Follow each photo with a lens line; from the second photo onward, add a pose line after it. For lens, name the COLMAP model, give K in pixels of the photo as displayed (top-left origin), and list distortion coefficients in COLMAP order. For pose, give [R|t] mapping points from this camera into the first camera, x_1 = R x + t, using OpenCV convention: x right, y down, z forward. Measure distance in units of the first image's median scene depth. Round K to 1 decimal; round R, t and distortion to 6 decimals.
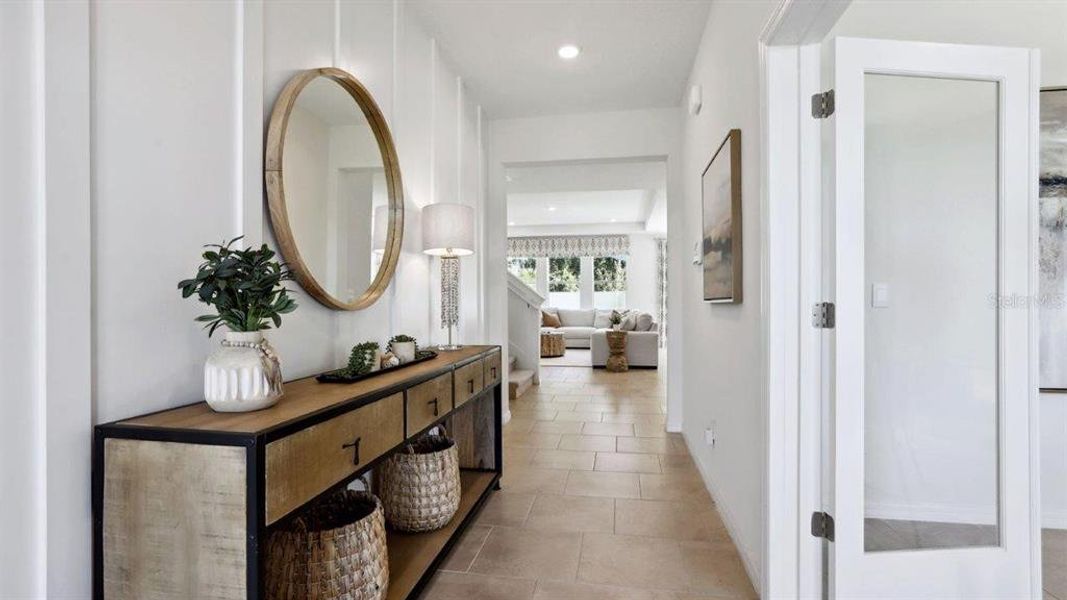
lens RADIAL K [[502.4, 0, 532.5], [0, 502.4, 301.4], [0, 0, 1]] dist [-0.047104, 0.018682]
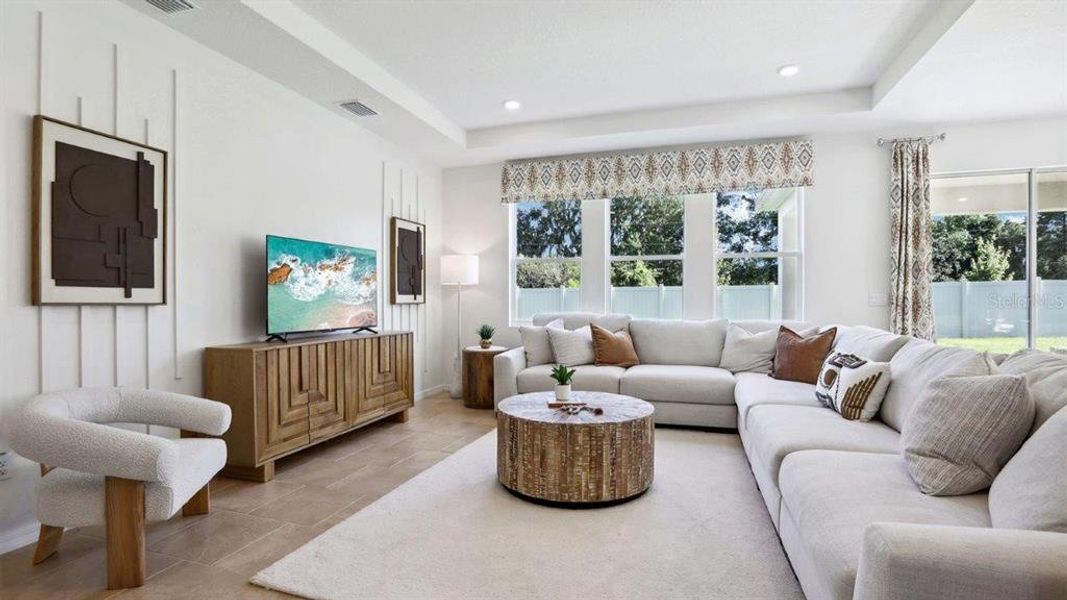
lens RADIAL K [[498.9, 0, 536.1], [0, 498.9, 305.7], [0, 0, 1]] dist [-0.055563, 0.020202]
pose [[0.990946, 0.005391, -0.134153, 0.028976], [-0.003657, 0.999907, 0.013165, -0.001822], [0.134211, -0.012555, 0.990873, 0.582641]]
